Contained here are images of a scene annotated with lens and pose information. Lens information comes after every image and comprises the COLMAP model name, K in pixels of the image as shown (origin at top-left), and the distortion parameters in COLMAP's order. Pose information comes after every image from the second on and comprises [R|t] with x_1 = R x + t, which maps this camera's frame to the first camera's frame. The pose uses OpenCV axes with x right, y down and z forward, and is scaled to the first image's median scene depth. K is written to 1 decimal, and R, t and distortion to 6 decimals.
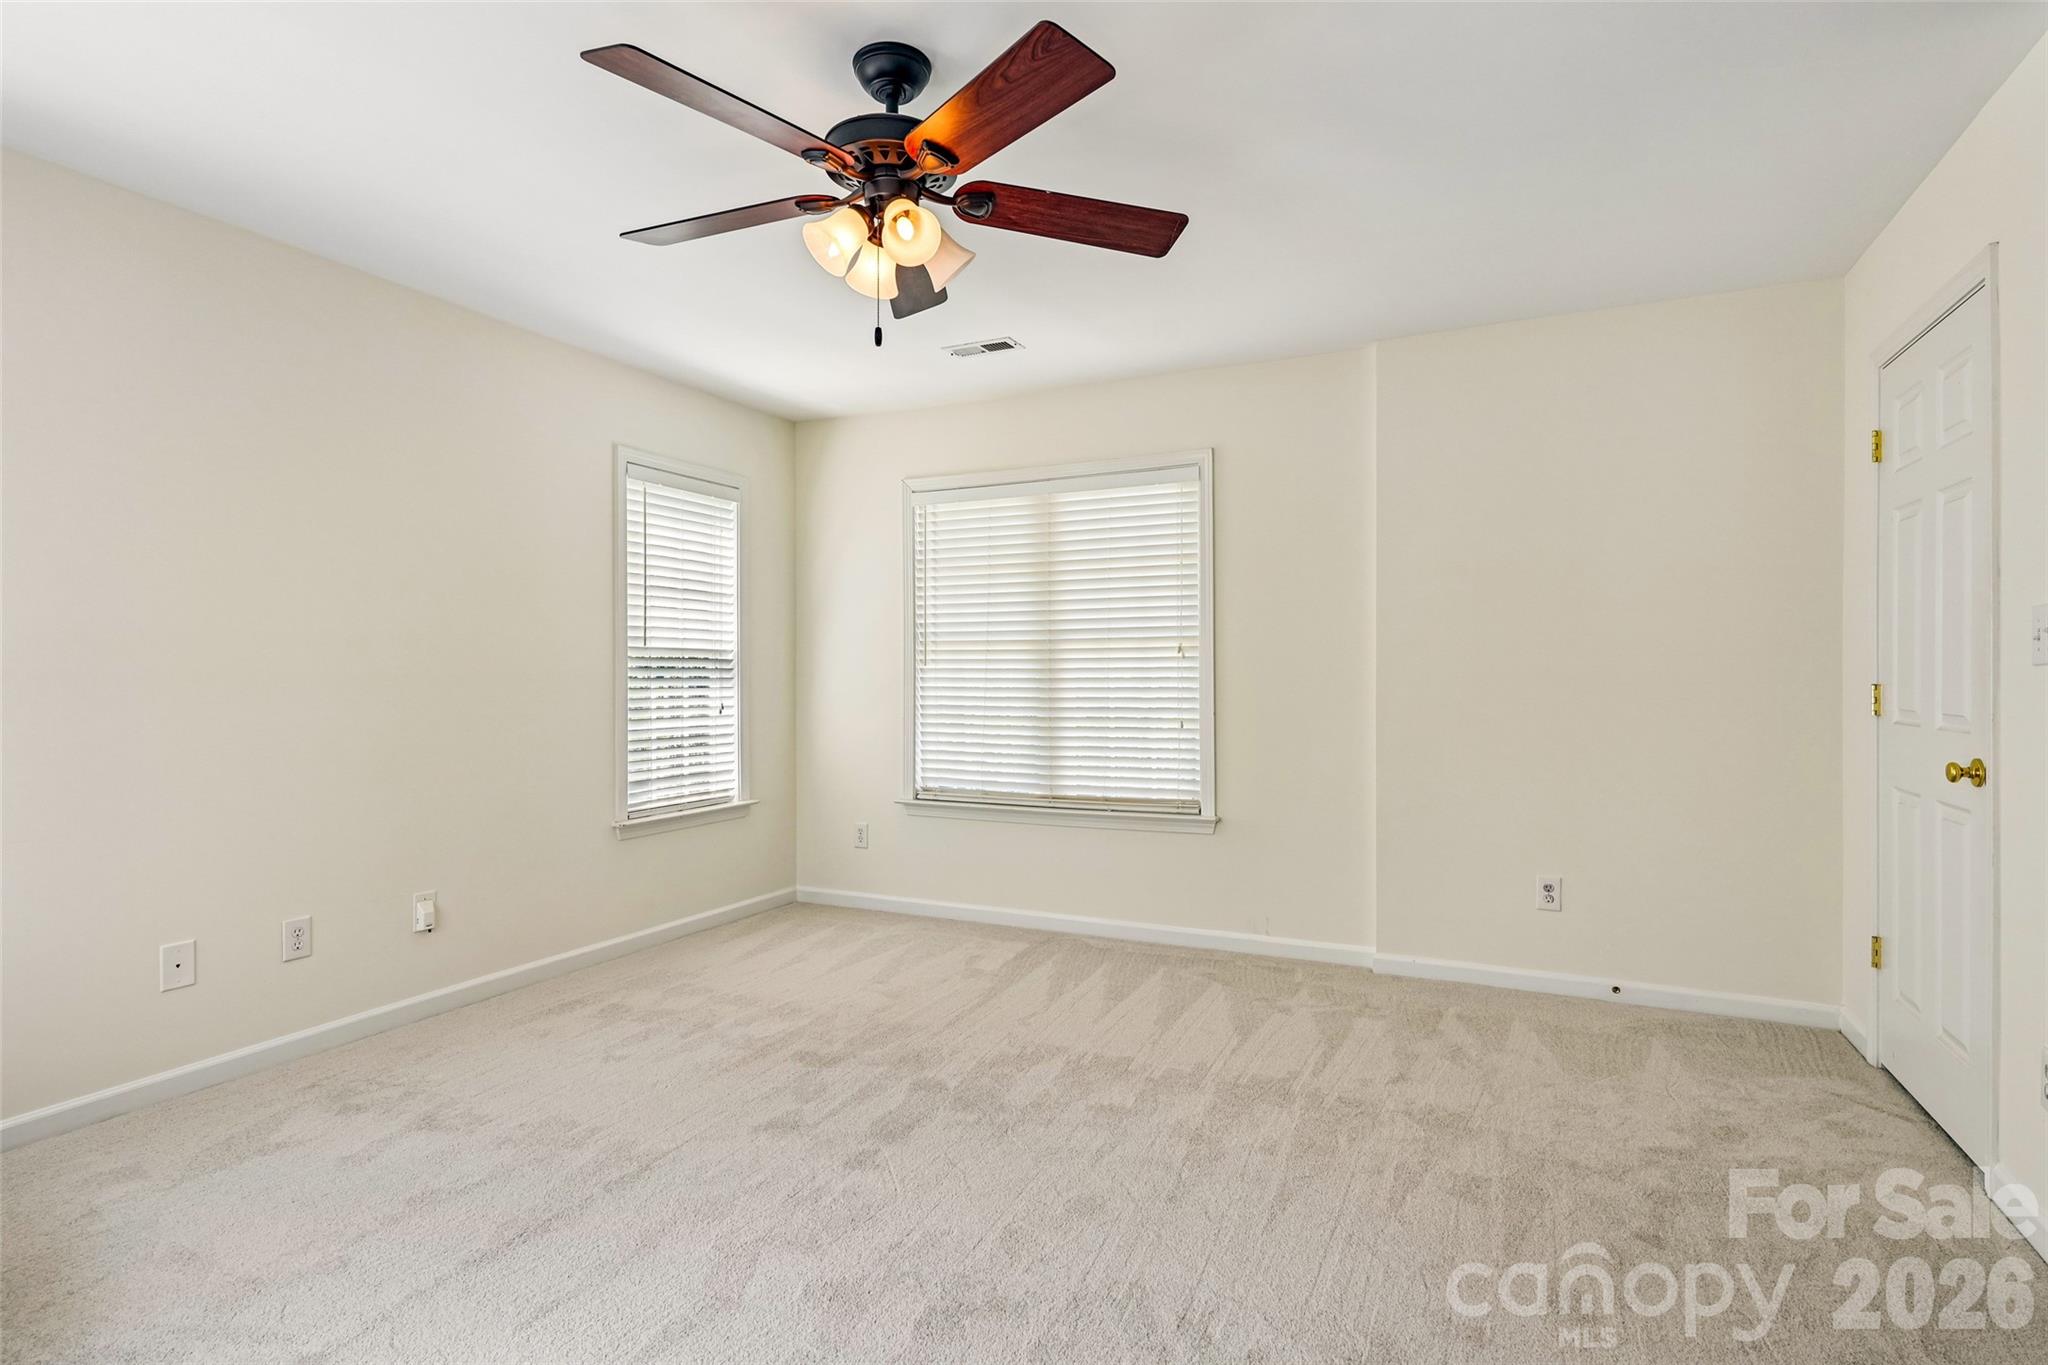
lens RADIAL K [[1041.6, 0, 1023.6], [0, 1041.6, 679.8], [0, 0, 1]] dist [0.004231, -0.000539]
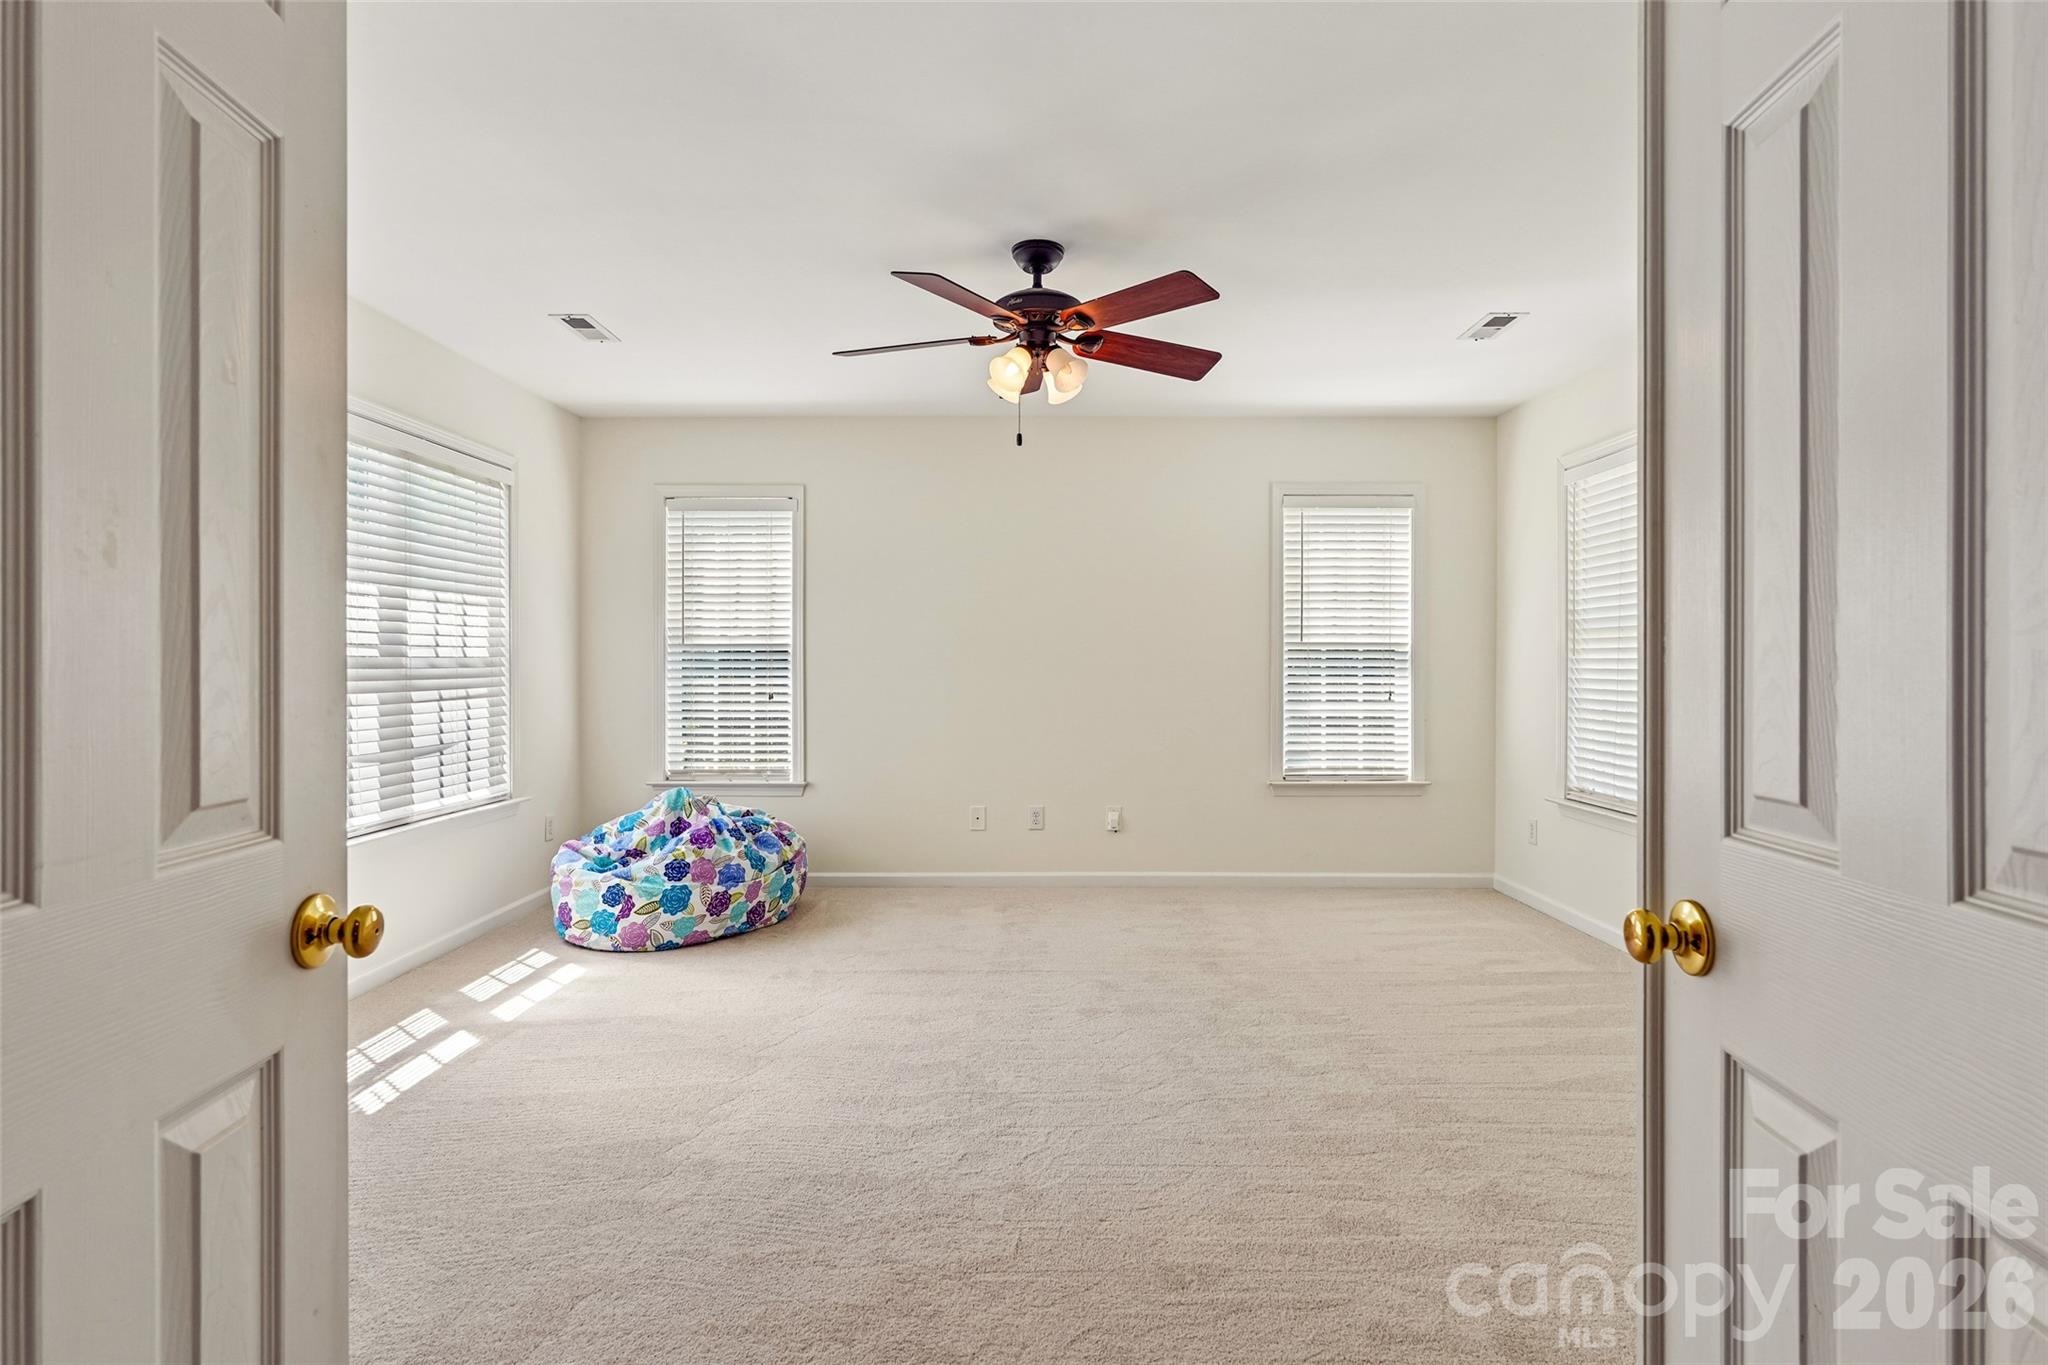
lens RADIAL K [[1041.6, 0, 1022.1], [0, 1041.6, 672.4], [0, 0, 1]] dist [0.004231, -0.000539]
pose [[0.417388, 0.007845, -0.908694, 0.628699], [-0.006764, 0.999962, 0.005526, -0.000637], [0.908703, 0.003840, 0.417426, 0.193114]]
